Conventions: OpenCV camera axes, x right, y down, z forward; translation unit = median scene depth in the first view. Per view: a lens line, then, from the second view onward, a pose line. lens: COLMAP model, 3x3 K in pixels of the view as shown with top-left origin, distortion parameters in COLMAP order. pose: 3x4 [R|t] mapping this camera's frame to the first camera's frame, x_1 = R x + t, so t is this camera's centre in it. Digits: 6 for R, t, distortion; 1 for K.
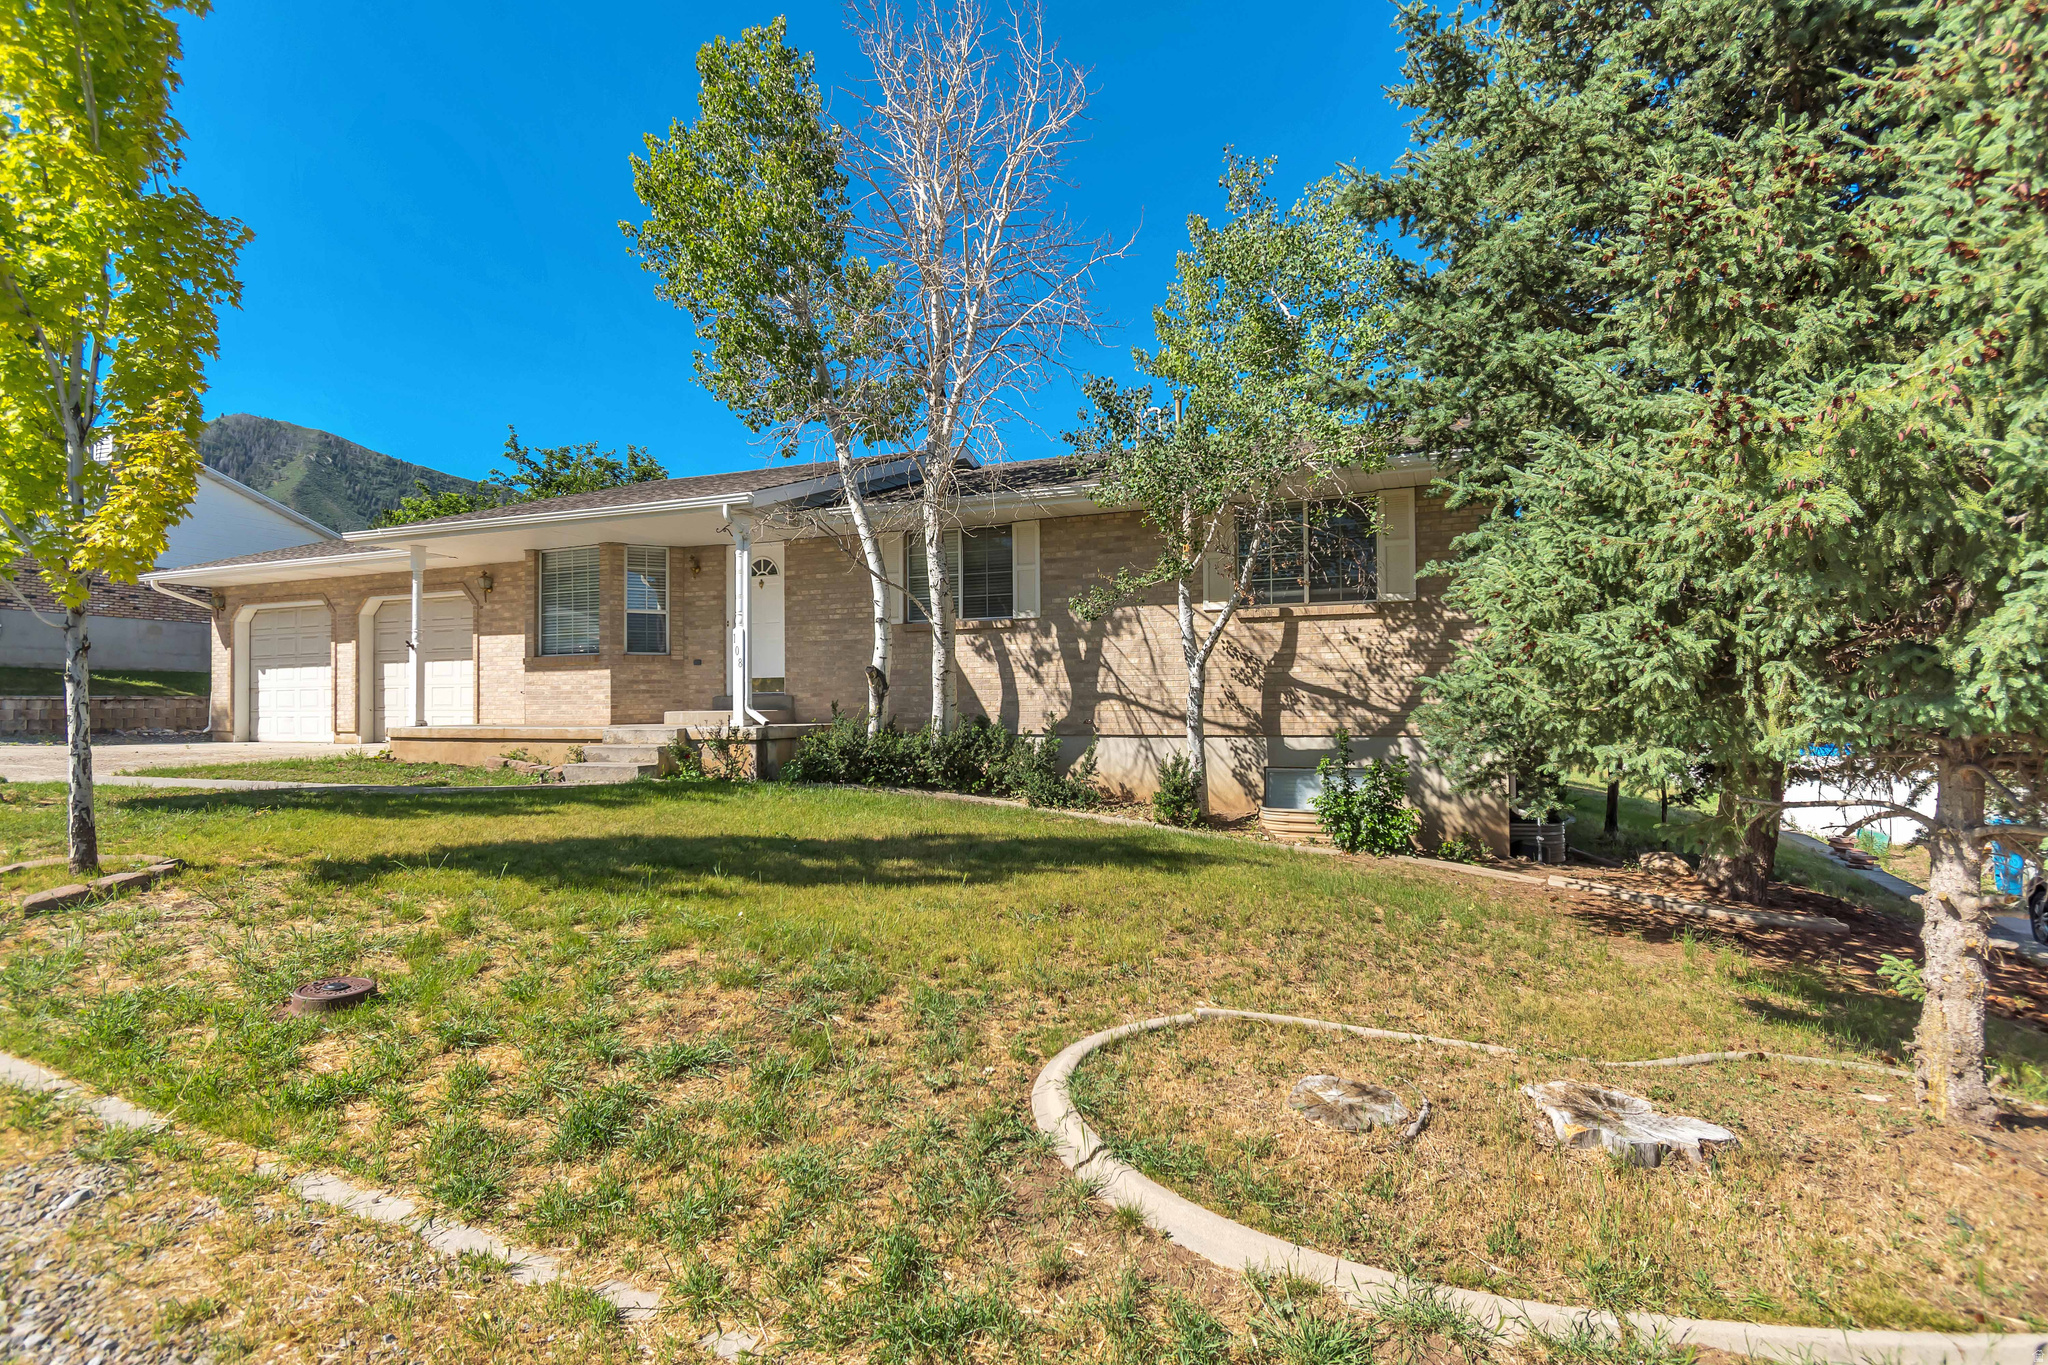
lens RADIAL K [[983.4, 0, 1025.1], [0, 983.4, 688.5], [0, 0, 1]] dist [0.003386, 0.000425]
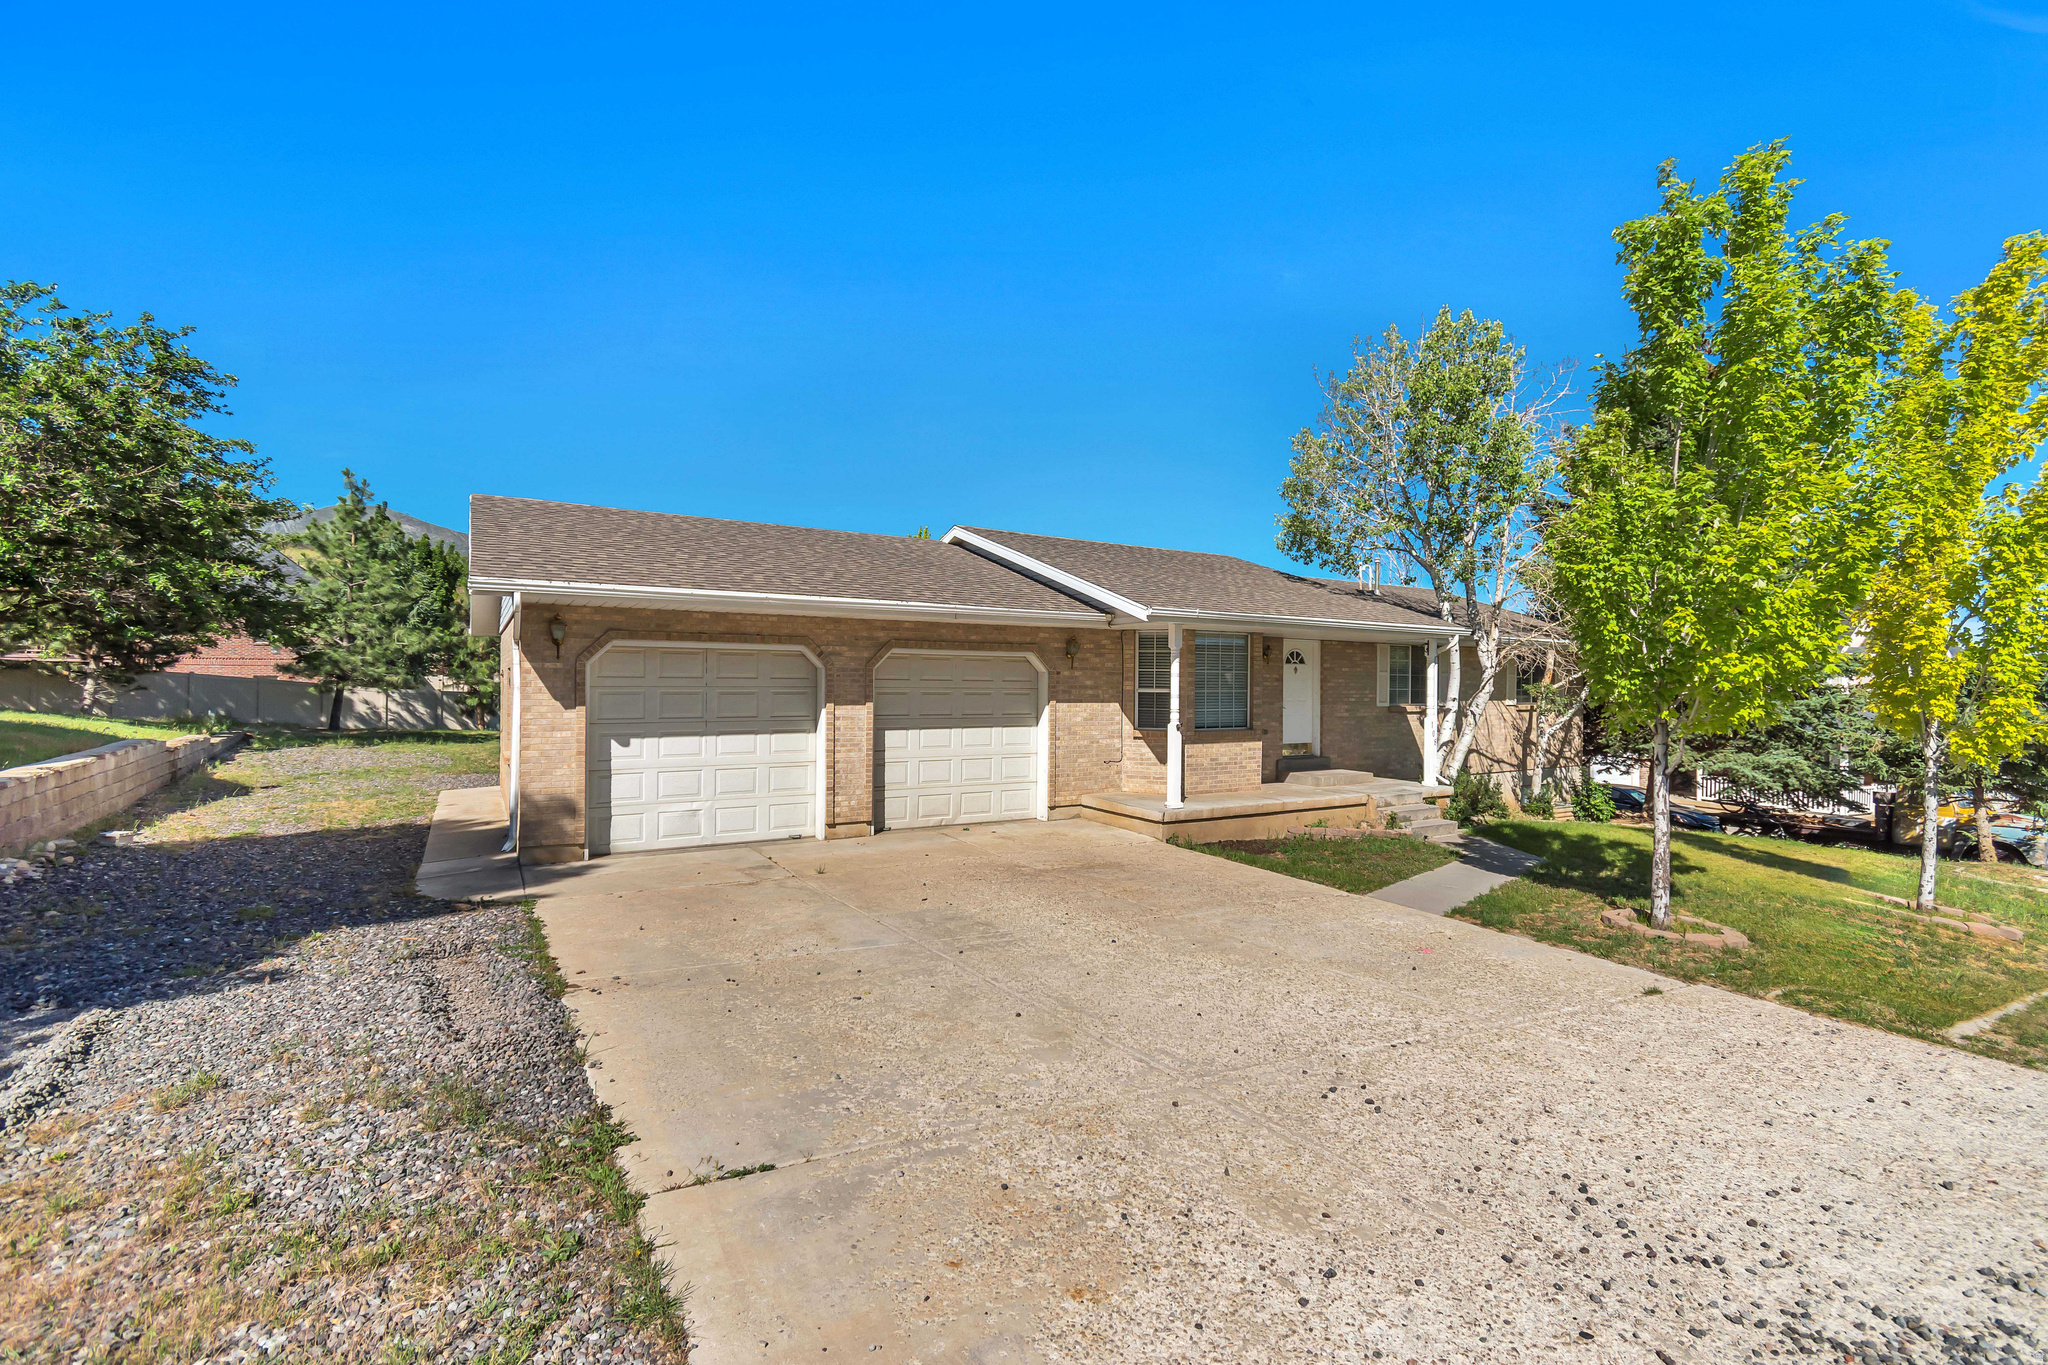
lens RADIAL K [[915.5, 0, 1027.5], [0, 915.5, 674.7], [0, 0, 1]] dist [-0.001818, 0.000028]
pose [[0.587763, 0.017877, 0.808836, -1.711658], [-0.025431, 0.999670, -0.003614, -0.102624], [-0.808633, -0.018445, 0.588024, 0.686285]]
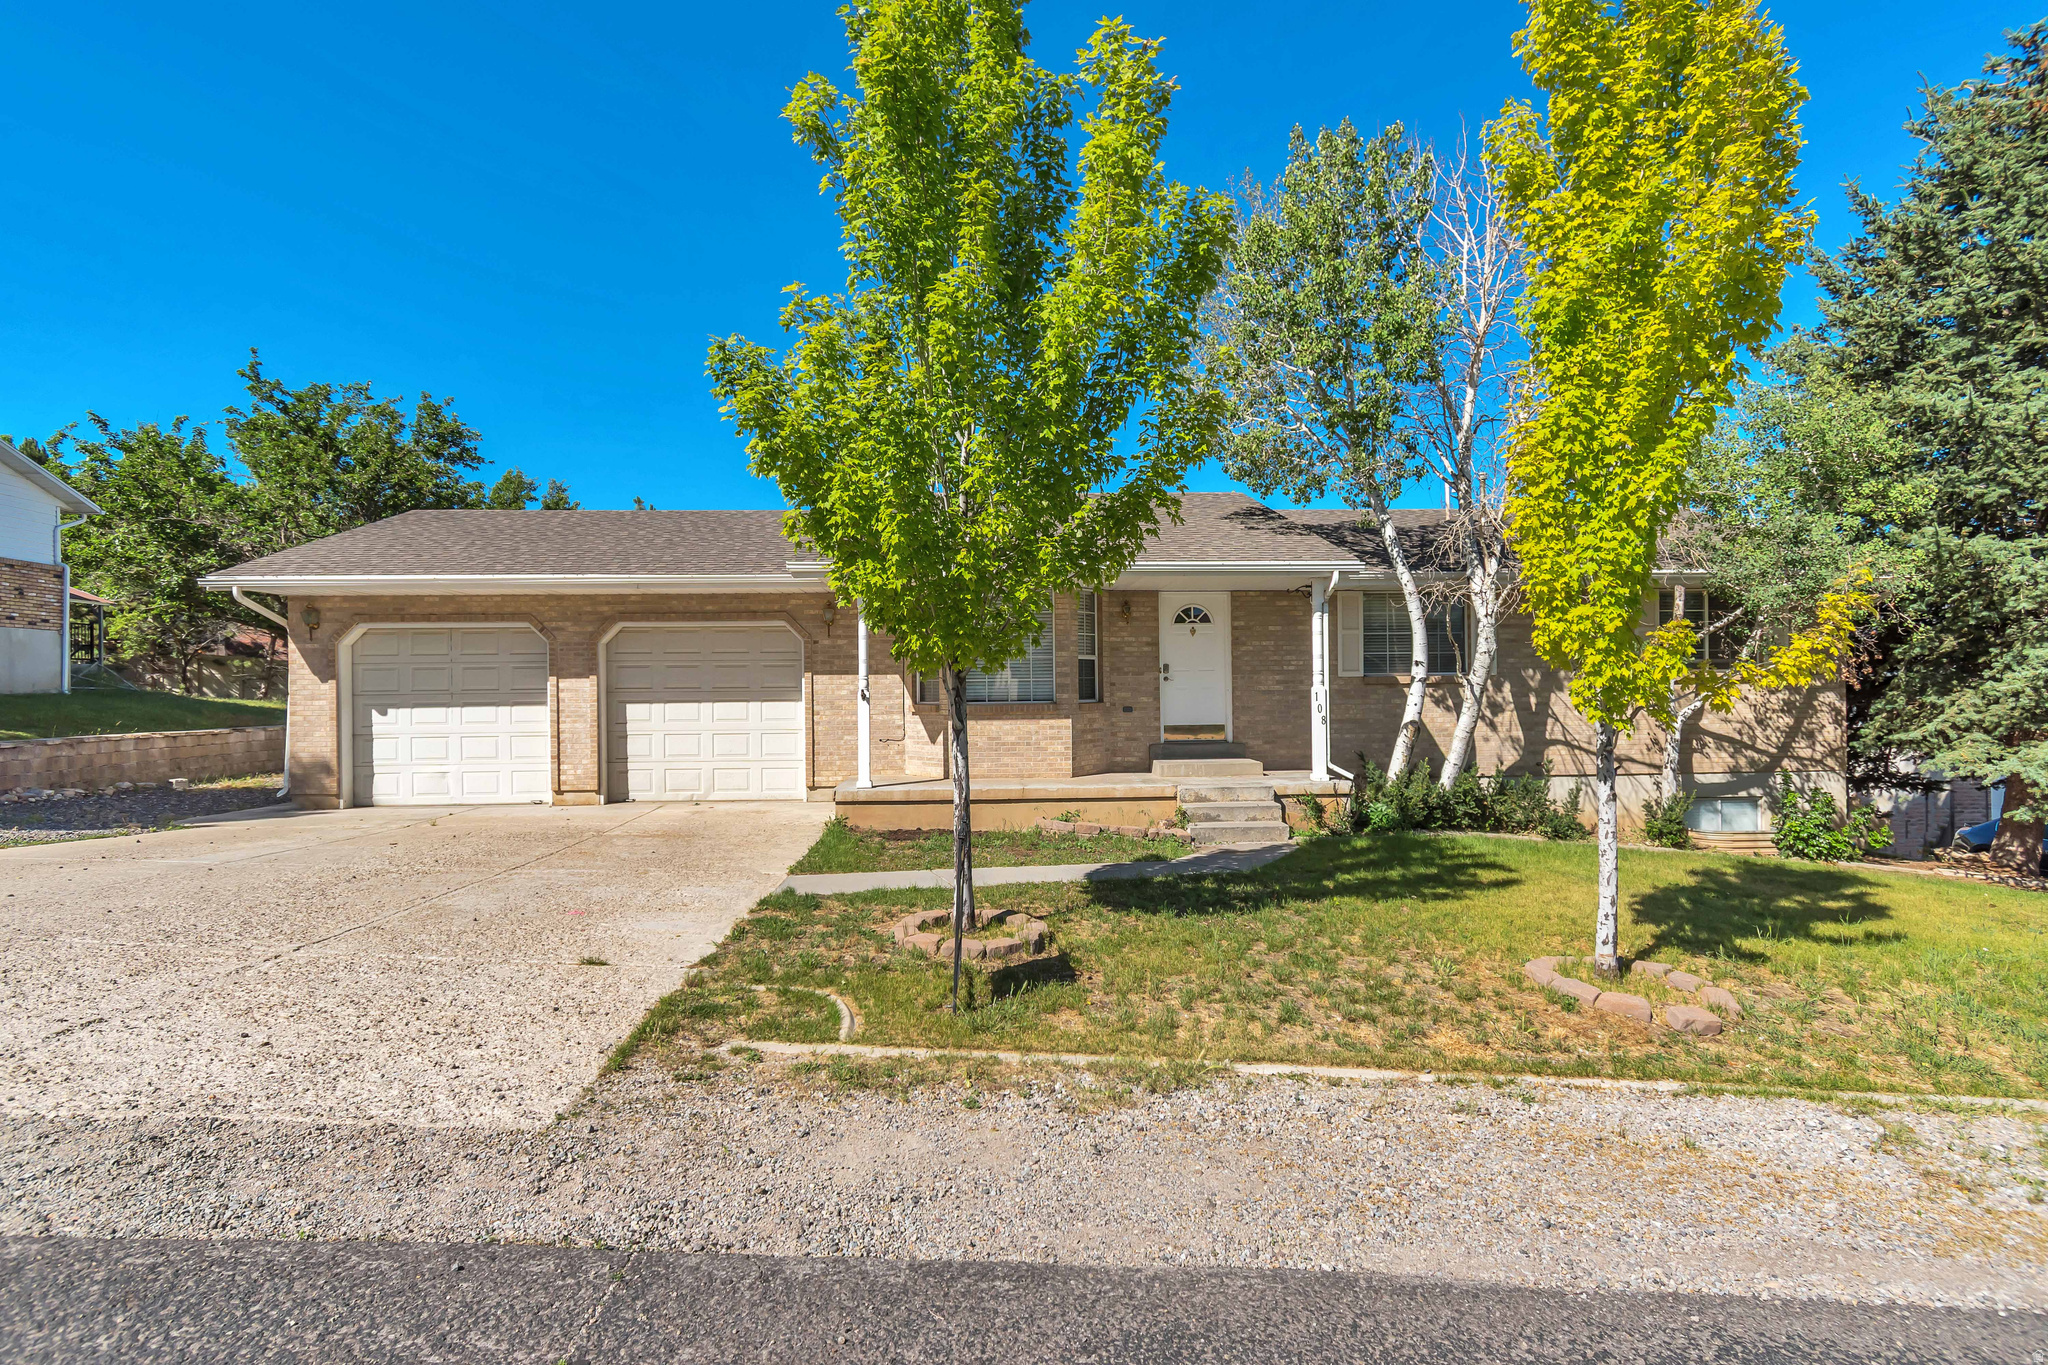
lens RADIAL K [[1044.3, 0, 1023.1], [0, 1044.3, 687.4], [0, 0, 1]] dist [0.011399, -0.000133]
pose [[0.905441, -0.002471, 0.424465, -1.043887], [-0.002594, 0.999932, 0.011353, -0.071652], [-0.424464, -0.011380, 0.905373, 0.122586]]
